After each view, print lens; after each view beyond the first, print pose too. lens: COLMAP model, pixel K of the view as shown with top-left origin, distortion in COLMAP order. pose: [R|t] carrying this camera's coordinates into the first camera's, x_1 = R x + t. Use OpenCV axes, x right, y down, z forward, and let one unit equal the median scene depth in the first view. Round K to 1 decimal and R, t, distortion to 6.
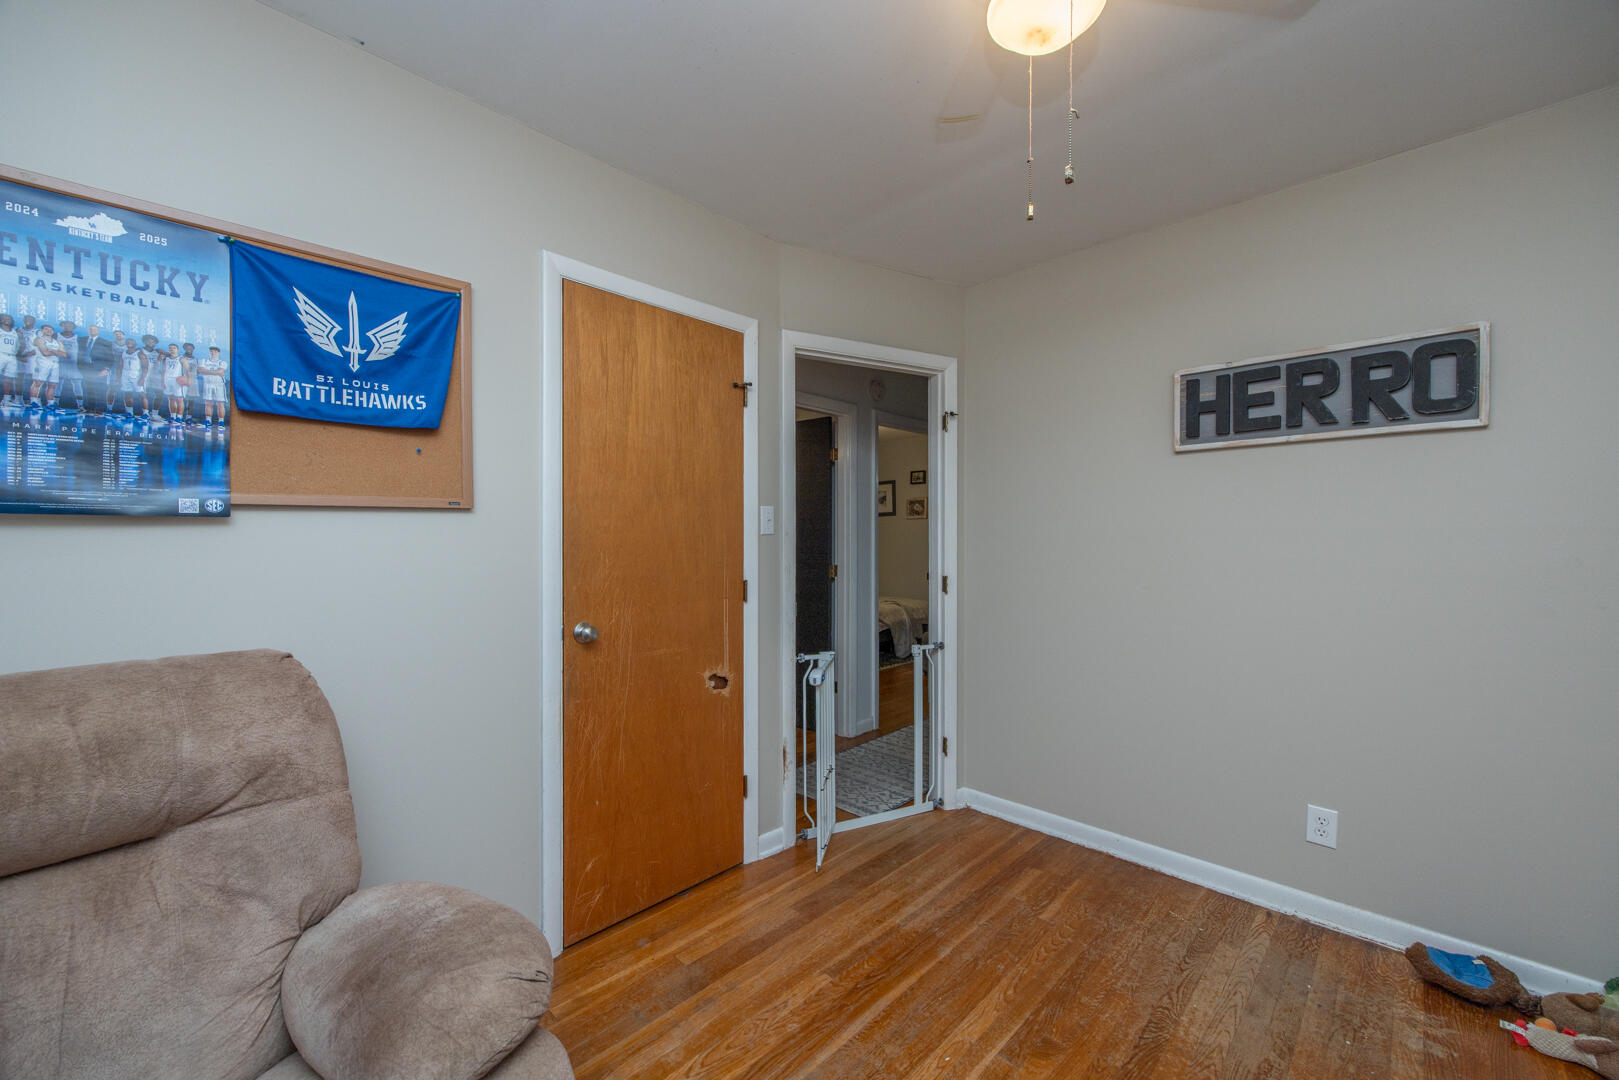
lens RADIAL K [[623.8, 0, 809.5], [0, 623.8, 540.0], [0, 0, 1]] dist [-0.000380, -0.005448]
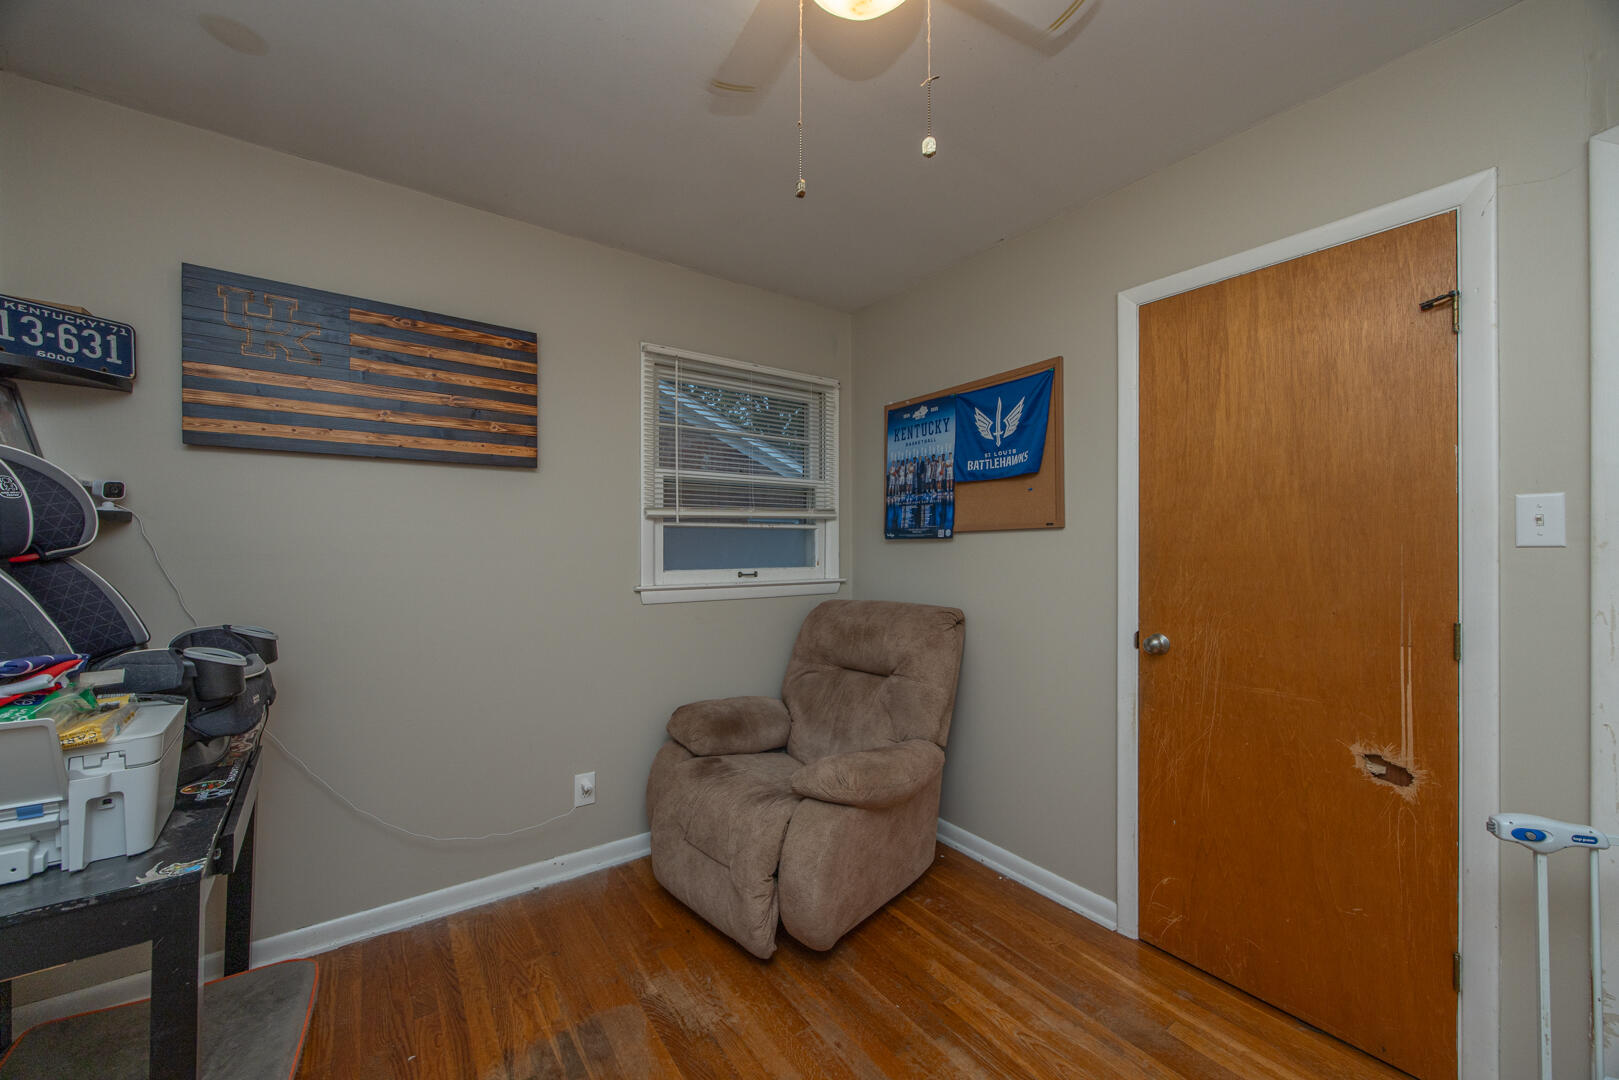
lens RADIAL K [[623.8, 0, 809.5], [0, 623.8, 540.0], [0, 0, 1]] dist [-0.000380, -0.005448]
pose [[-0.184190, -0.008702, -0.982852, 0.912421], [-0.006092, 0.999952, -0.007712, -0.010269], [0.982872, 0.004568, -0.184234, 0.777836]]
